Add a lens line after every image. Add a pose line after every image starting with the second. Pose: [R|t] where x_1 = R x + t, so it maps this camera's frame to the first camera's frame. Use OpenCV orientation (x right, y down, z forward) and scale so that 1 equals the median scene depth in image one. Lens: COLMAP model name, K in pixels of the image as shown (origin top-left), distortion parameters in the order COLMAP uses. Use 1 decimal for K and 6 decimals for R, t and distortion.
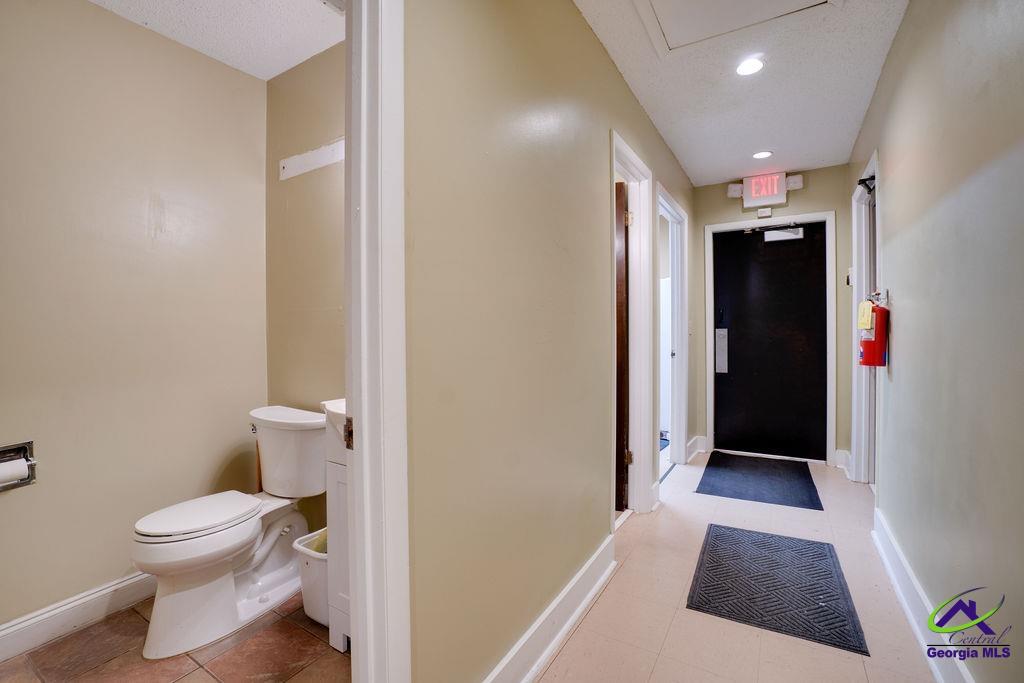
lens RADIAL K [[441.0, 0, 487.9], [0, 441.0, 337.0], [0, 0, 1]] dist [-0.020759, 0.000460]
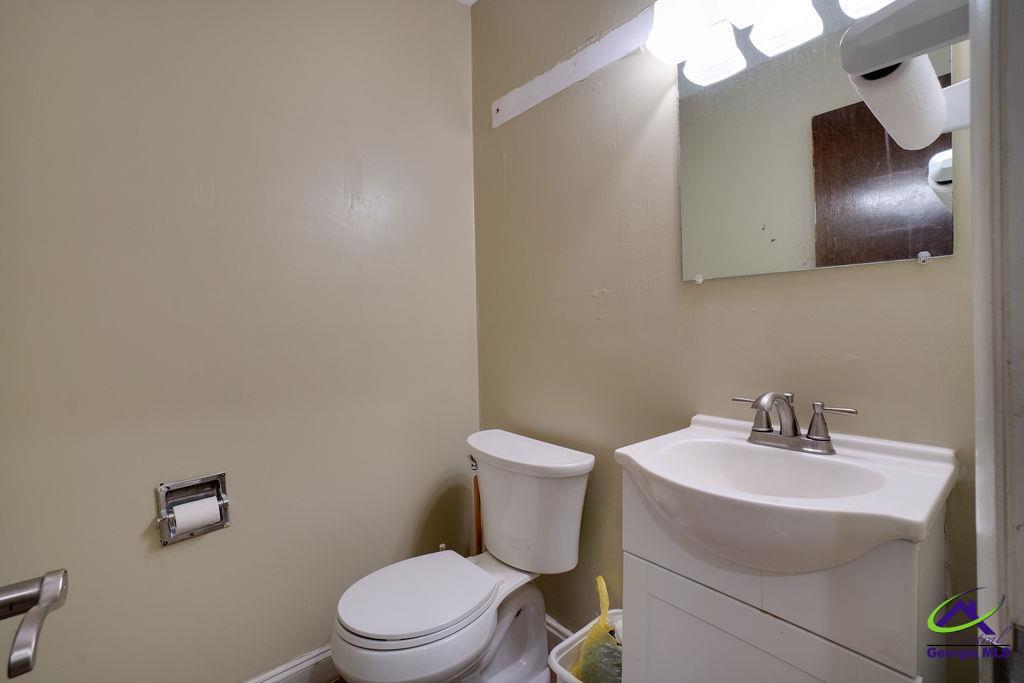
lens RADIAL K [[438.8, 0, 508.4], [0, 438.8, 333.9], [0, 0, 1]] dist [-0.031004, 0.000573]
pose [[0.958902, -0.021064, -0.282954, -0.299489], [0.020632, 0.999777, -0.004506, -0.004212], [0.282986, -0.001517, 0.959123, 0.357185]]
